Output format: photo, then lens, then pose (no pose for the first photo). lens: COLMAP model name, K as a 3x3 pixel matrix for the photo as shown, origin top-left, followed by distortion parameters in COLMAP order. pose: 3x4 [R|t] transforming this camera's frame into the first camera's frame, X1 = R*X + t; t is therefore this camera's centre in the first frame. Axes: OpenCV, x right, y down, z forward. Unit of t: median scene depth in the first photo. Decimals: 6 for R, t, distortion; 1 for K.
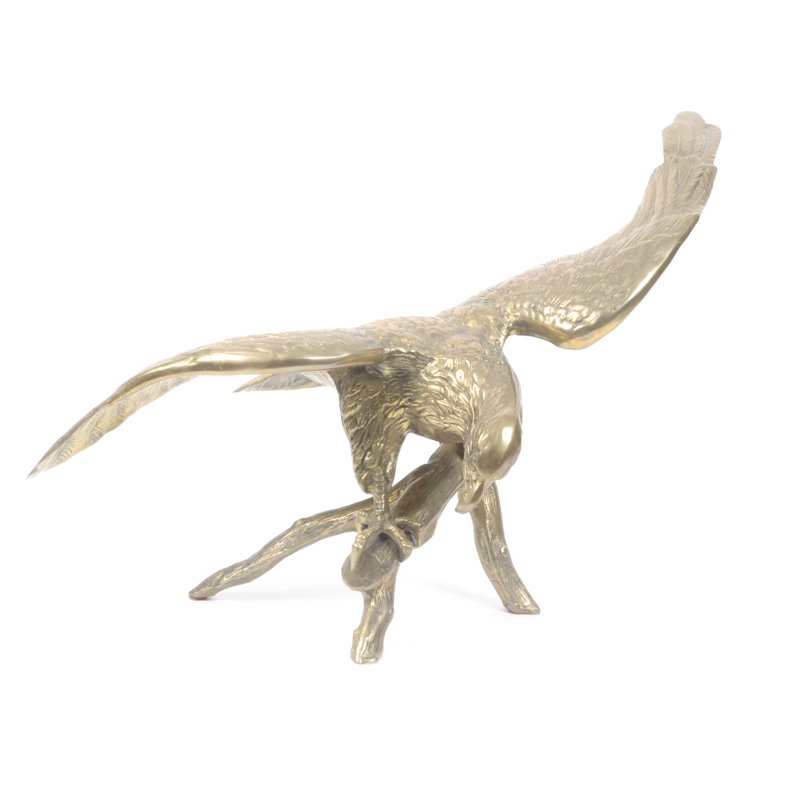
lens RADIAL K [[2047.8, 0, 394.9], [0, 2047.8, 394.9], [0, 0, 1]] dist [-0.065514, 0.000000]
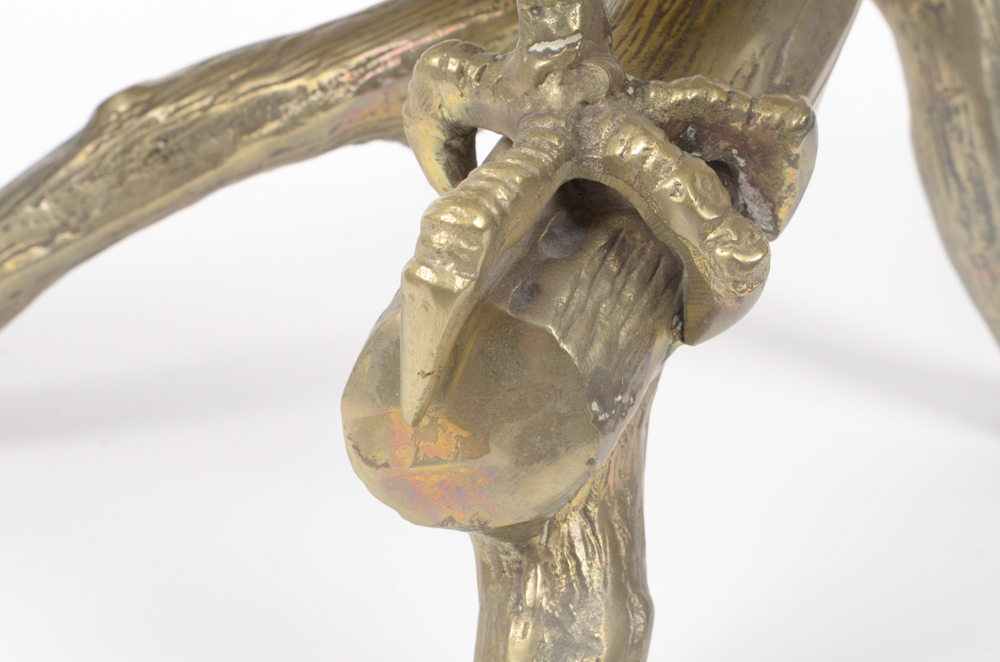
lens RADIAL K [[2301.1, 0, 501.9], [0, 2301.1, 328.9], [0, 0, 1]] dist [-0.007522, 0.000000]
pose [[0.997464, -0.046291, 0.054063, -0.023008], [0.034566, 0.979068, 0.200576, 0.041397], [-0.062217, -0.198198, 0.978185, 0.812693]]
